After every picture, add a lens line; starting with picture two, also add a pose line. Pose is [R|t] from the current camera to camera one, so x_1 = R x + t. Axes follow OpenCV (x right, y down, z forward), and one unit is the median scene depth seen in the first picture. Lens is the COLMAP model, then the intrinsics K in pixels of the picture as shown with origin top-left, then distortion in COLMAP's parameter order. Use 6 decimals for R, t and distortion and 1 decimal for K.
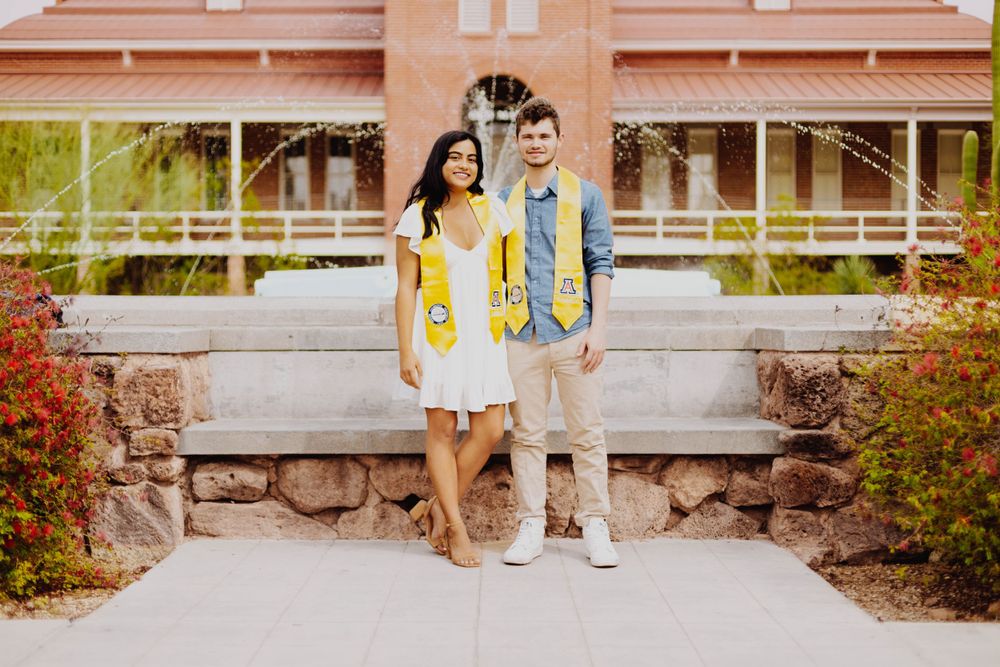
lens RADIAL K [[1464.9, 0, 504.5], [0, 1464.9, 331.1], [0, 0, 1]] dist [0.001030, -0.035371]
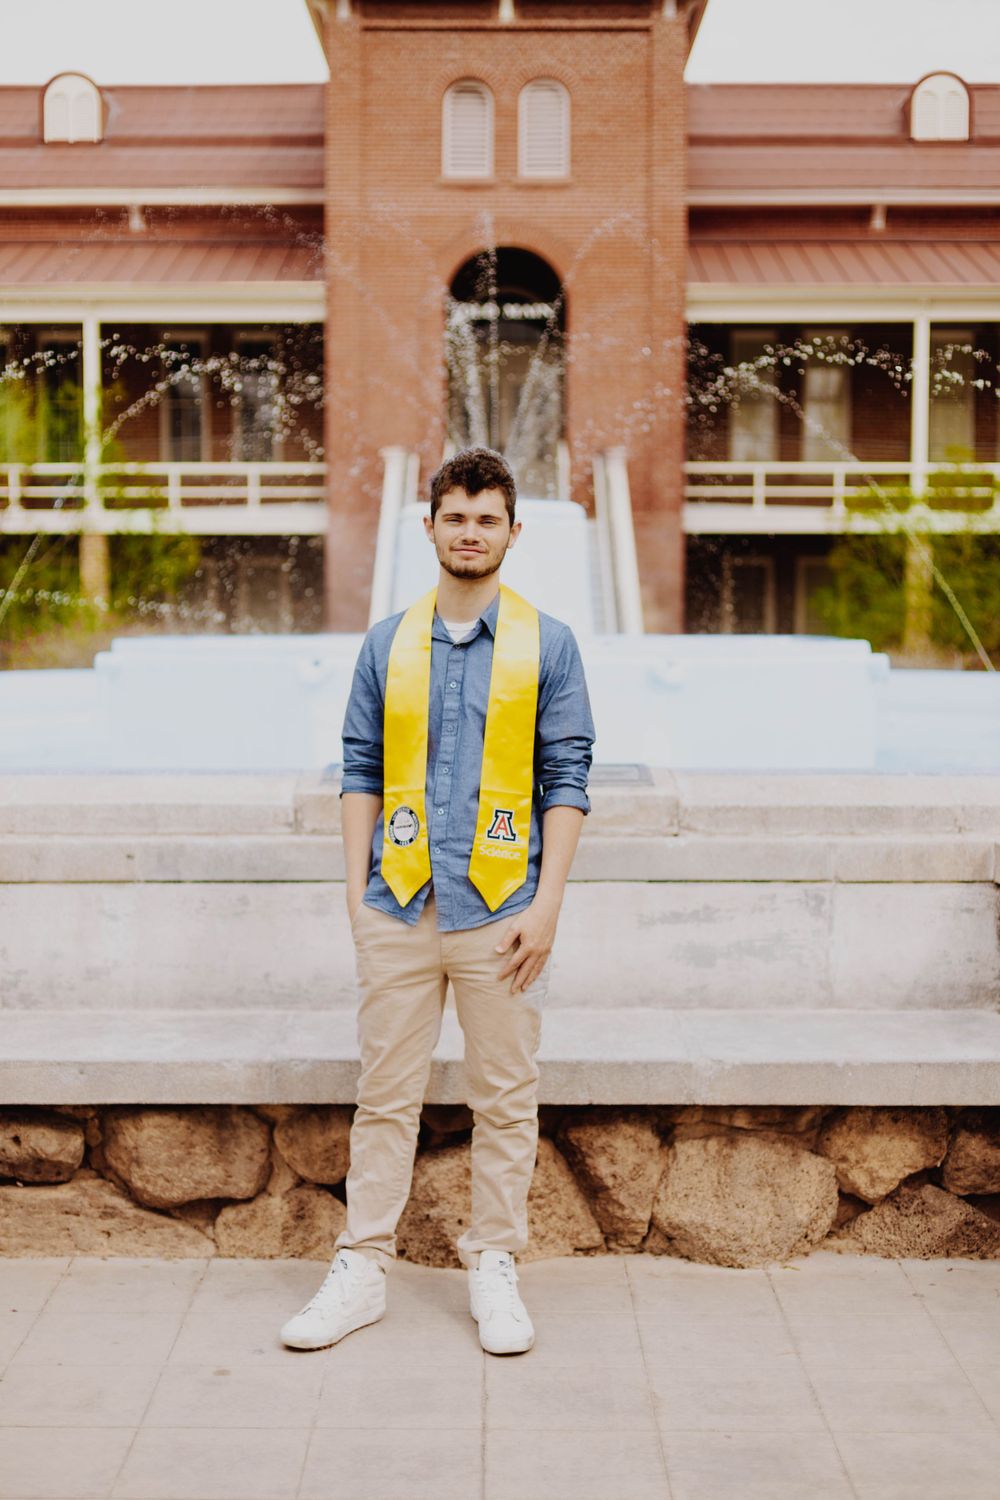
lens RADIAL K [[2197.3, 0, 494.7], [0, 2197.3, 751.0], [0, 0, 1]] dist [0.001030, -0.035371]
pose [[0.999969, 0.001578, -0.007681, -0.006201], [-0.001087, 0.997974, 0.063612, -0.092541], [0.007766, -0.063601, 0.997945, 0.211513]]
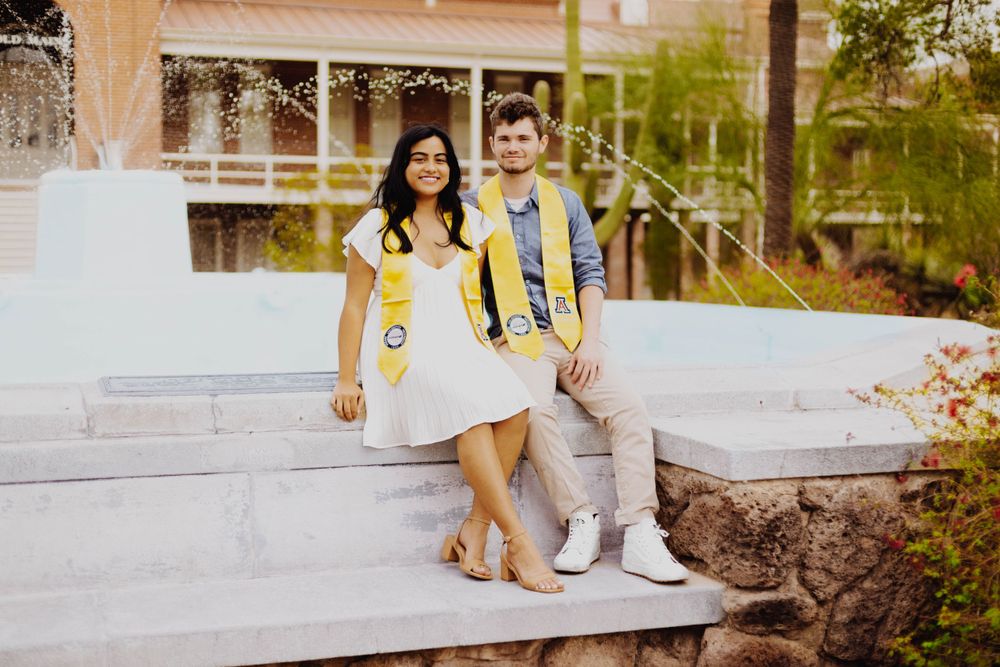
lens RADIAL K [[1464.9, 0, 504.5], [0, 1464.9, 331.1], [0, 0, 1]] dist [0.001030, -0.035371]
pose [[0.943988, -0.014582, 0.329657, -0.133047], [-0.001812, 0.998779, 0.049369, -0.088282], [-0.329974, -0.047202, 0.942809, 0.373230]]
